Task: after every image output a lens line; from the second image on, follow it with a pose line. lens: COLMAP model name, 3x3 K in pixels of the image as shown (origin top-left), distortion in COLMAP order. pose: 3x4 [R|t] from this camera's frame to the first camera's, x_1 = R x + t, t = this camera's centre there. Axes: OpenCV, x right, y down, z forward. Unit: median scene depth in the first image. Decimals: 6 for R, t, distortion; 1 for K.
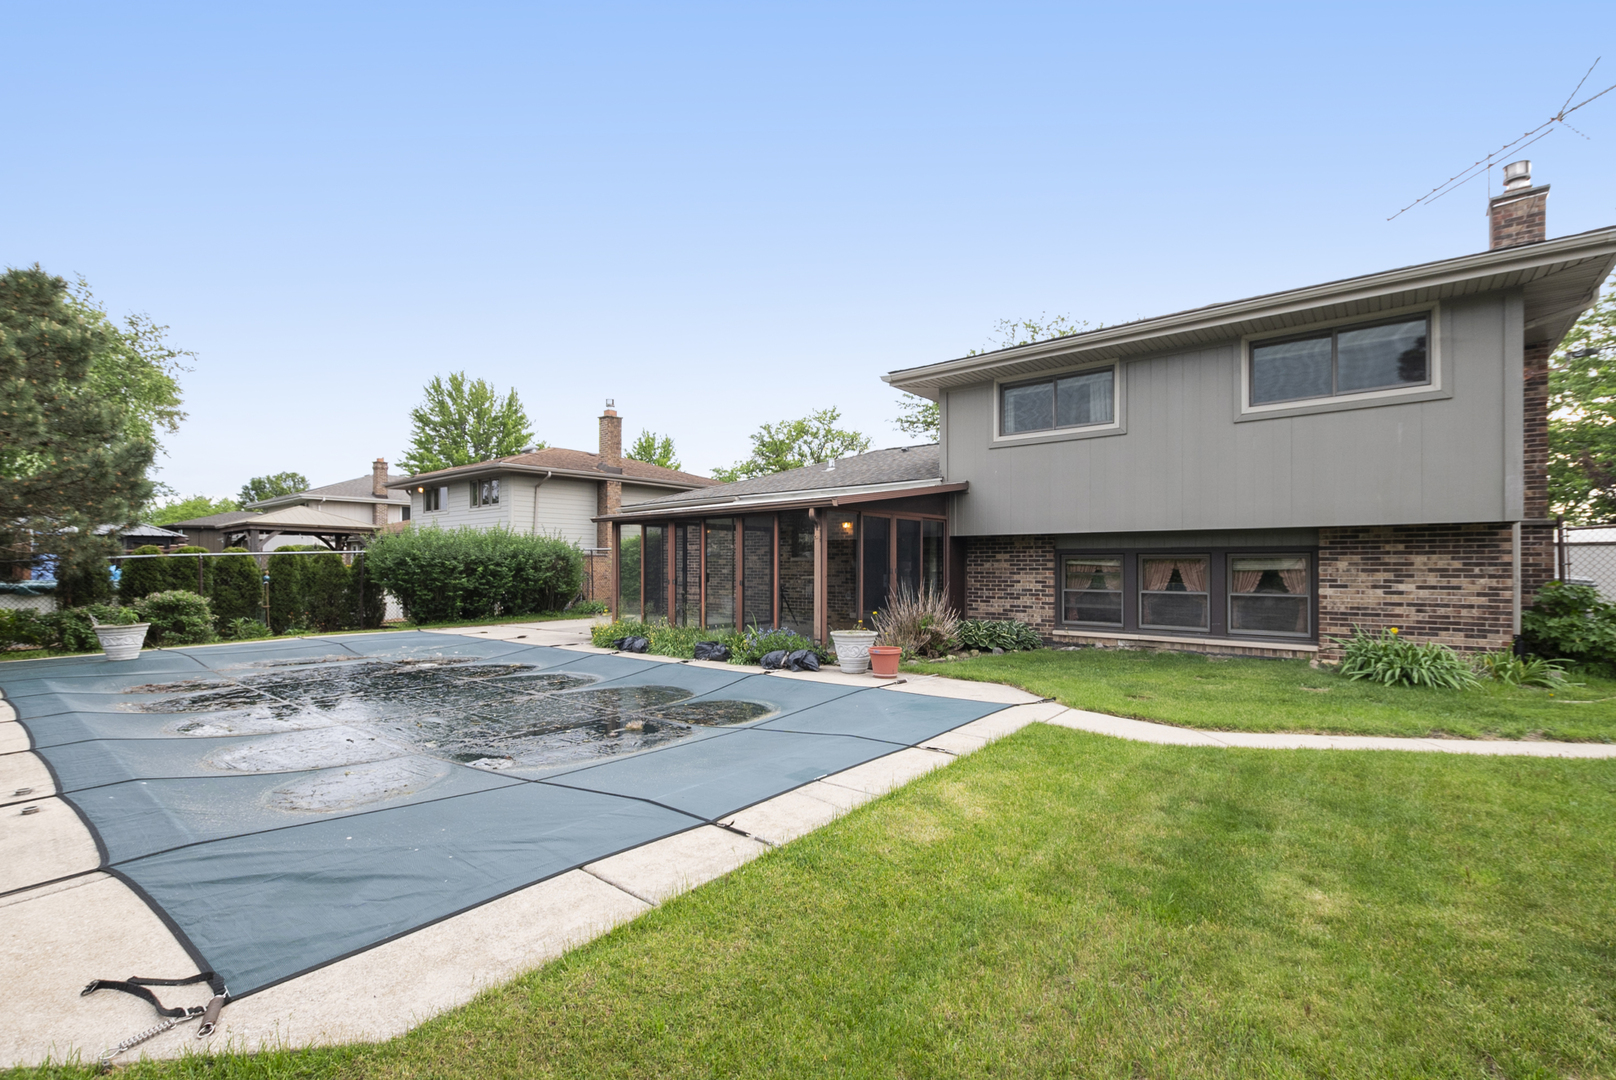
lens RADIAL K [[724.6, 0, 816.2], [0, 724.6, 545.4], [0, 0, 1]] dist [0.011991, -0.006870]
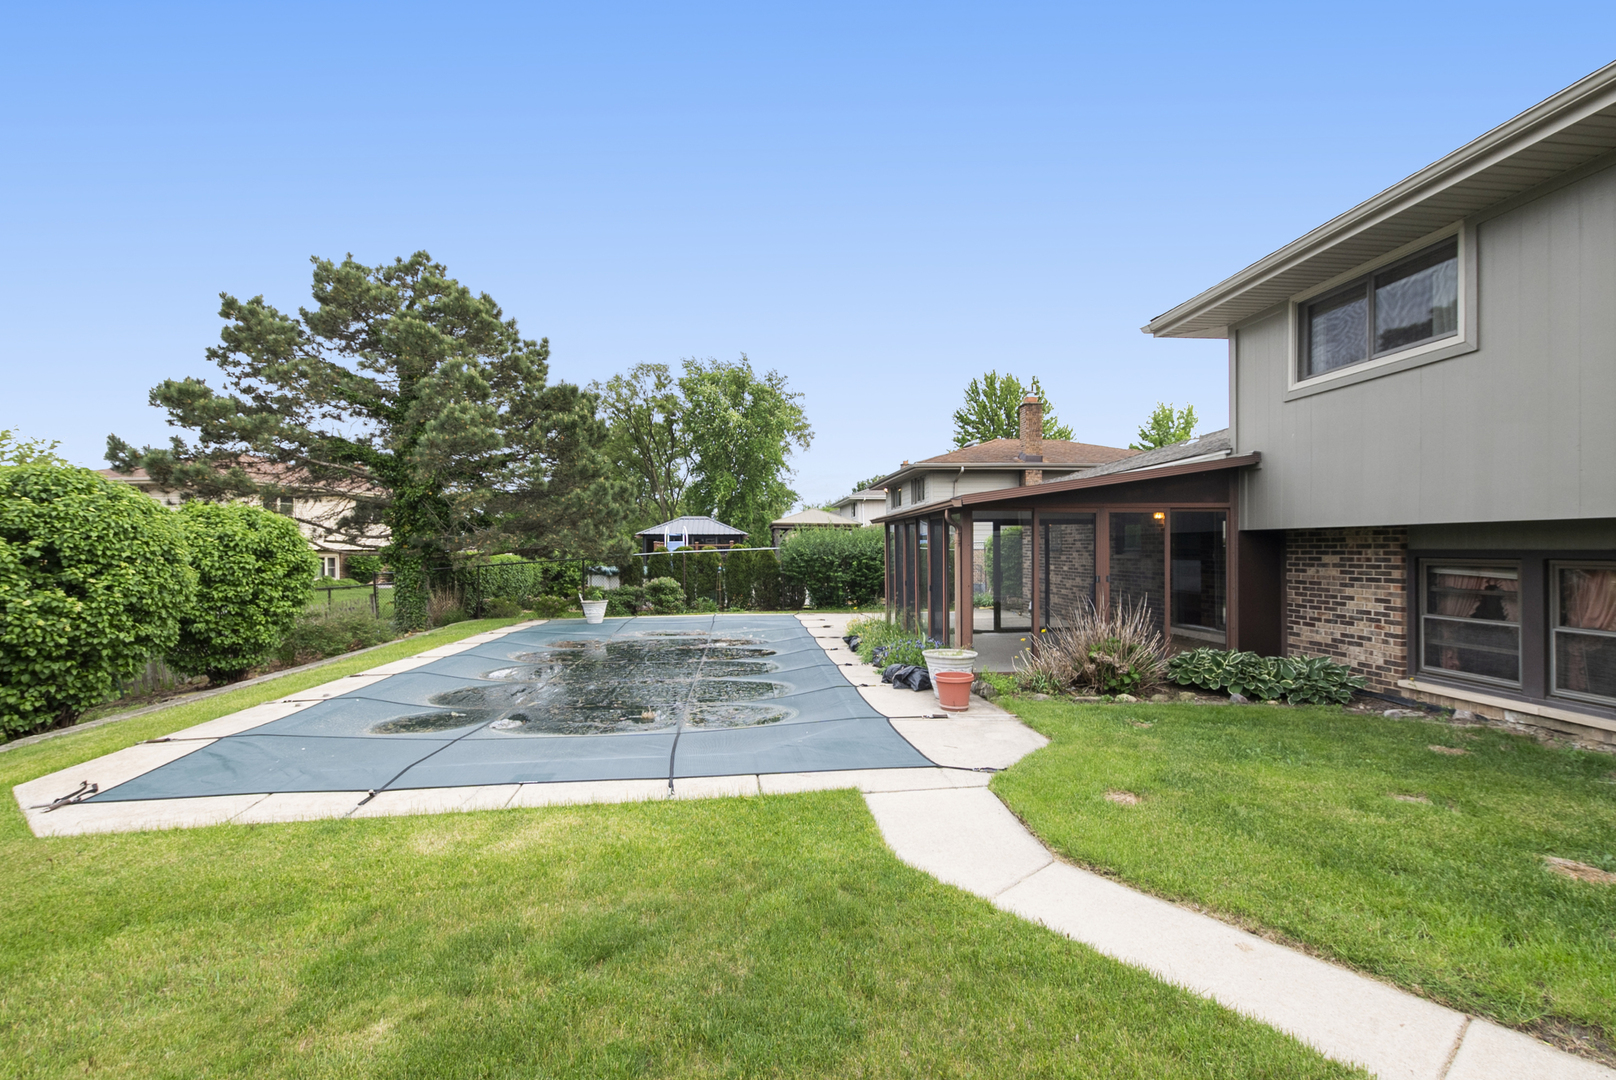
lens RADIAL K [[727.1, 0, 802.5], [0, 727.1, 549.7], [0, 0, 1]] dist [0.003167, 0.000193]
pose [[0.699174, -0.001926, -0.714949, 0.413694], [0.024581, 0.999470, 0.021346, -0.020591], [0.714529, -0.032499, 0.698850, 0.195786]]
